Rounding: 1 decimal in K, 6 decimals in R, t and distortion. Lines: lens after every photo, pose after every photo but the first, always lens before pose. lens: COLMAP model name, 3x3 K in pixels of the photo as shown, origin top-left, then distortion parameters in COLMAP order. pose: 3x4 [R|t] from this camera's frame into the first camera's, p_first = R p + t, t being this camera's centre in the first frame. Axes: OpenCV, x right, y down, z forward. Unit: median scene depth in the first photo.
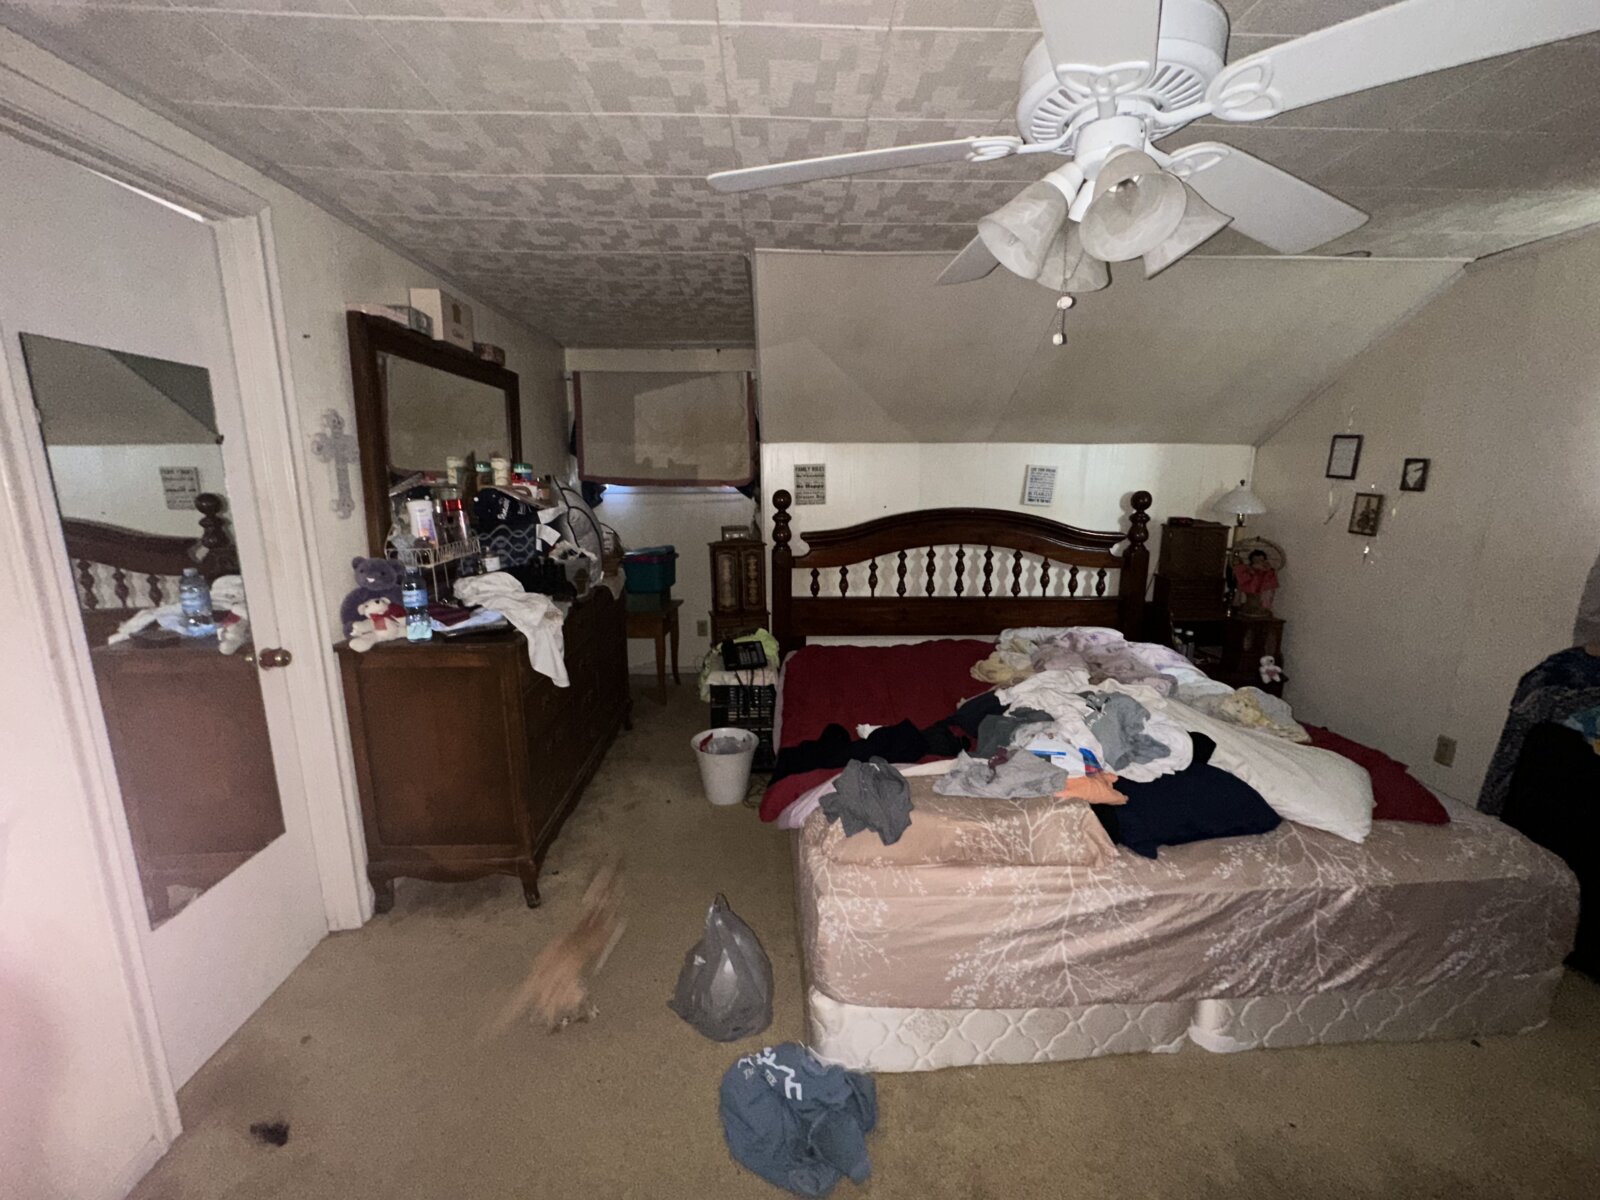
lens RADIAL K [[640.9, 0, 800.9], [0, 640.9, 598.7], [0, 0, 1]] dist [-0.003115, 0.000387]
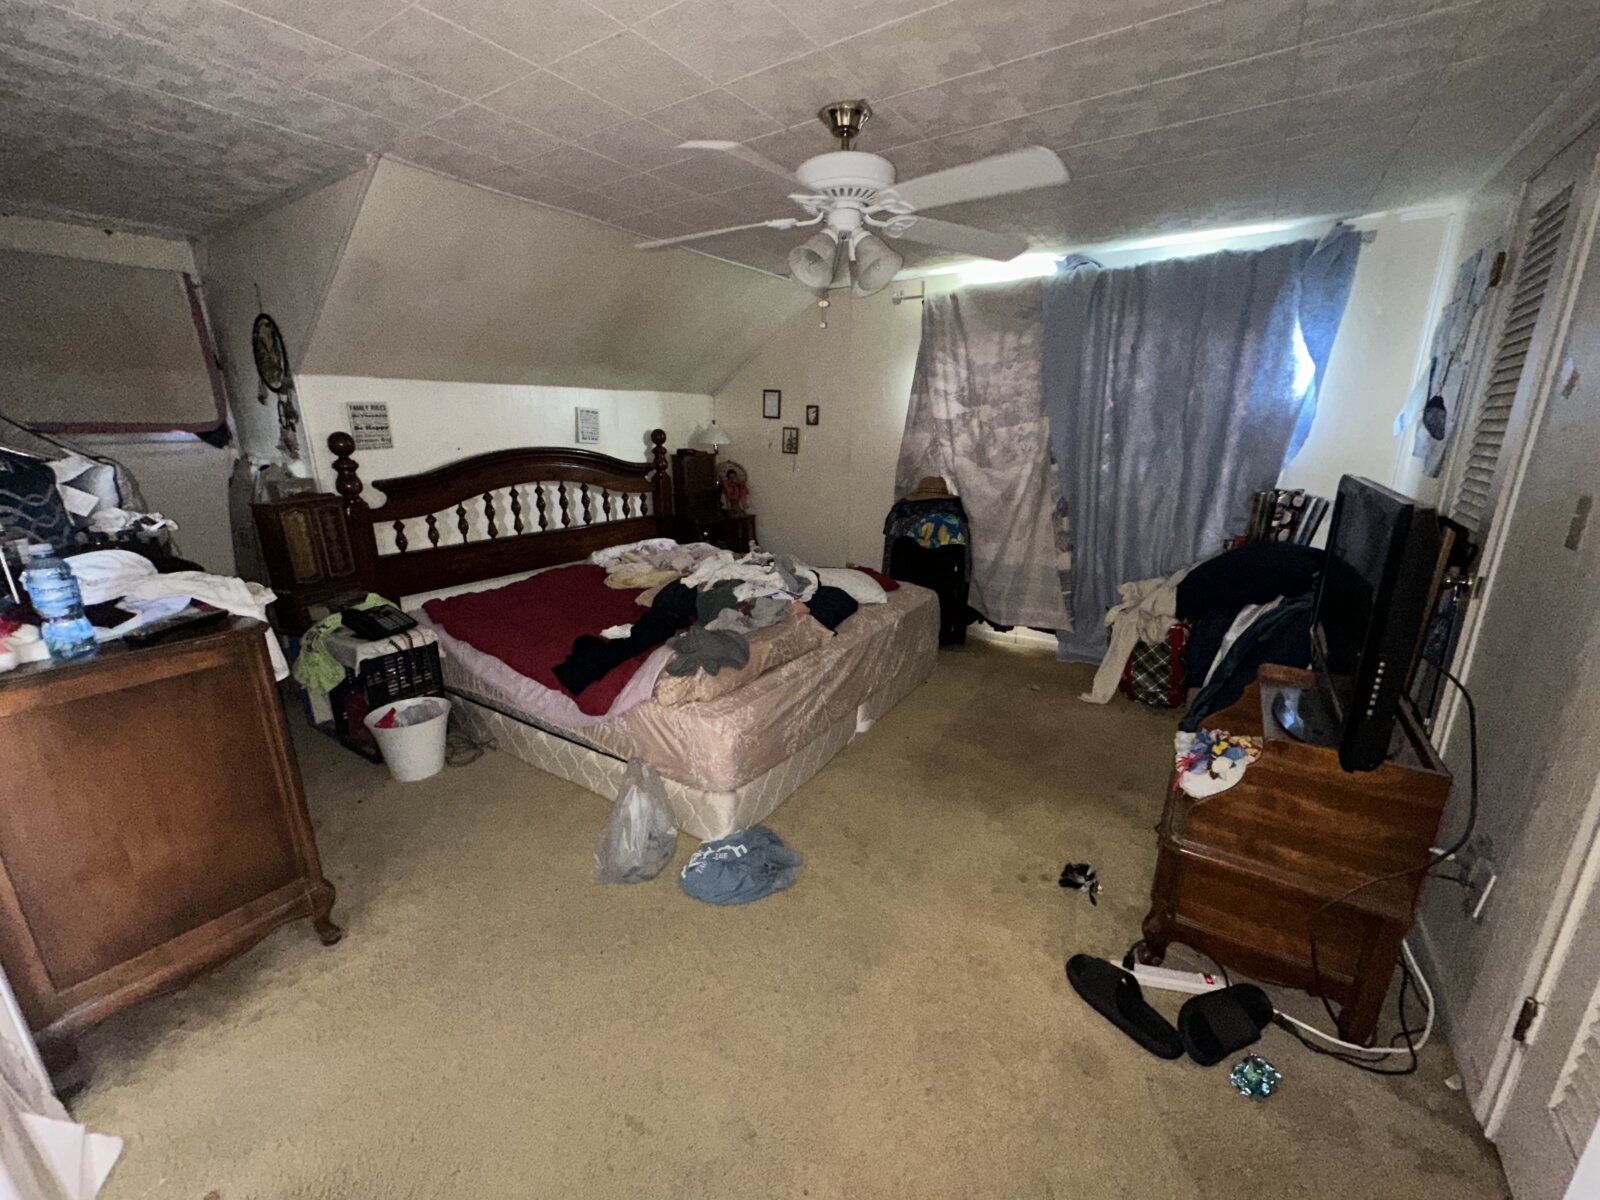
lens RADIAL K [[640.9, 0, 799.2], [0, 640.9, 599.5], [0, 0, 1]] dist [-0.003115, 0.000387]
pose [[0.589466, -0.217415, 0.777985, -0.388609], [0.159800, 0.975451, 0.151521, 0.015614], [-0.791829, 0.035006, 0.609738, 0.007978]]
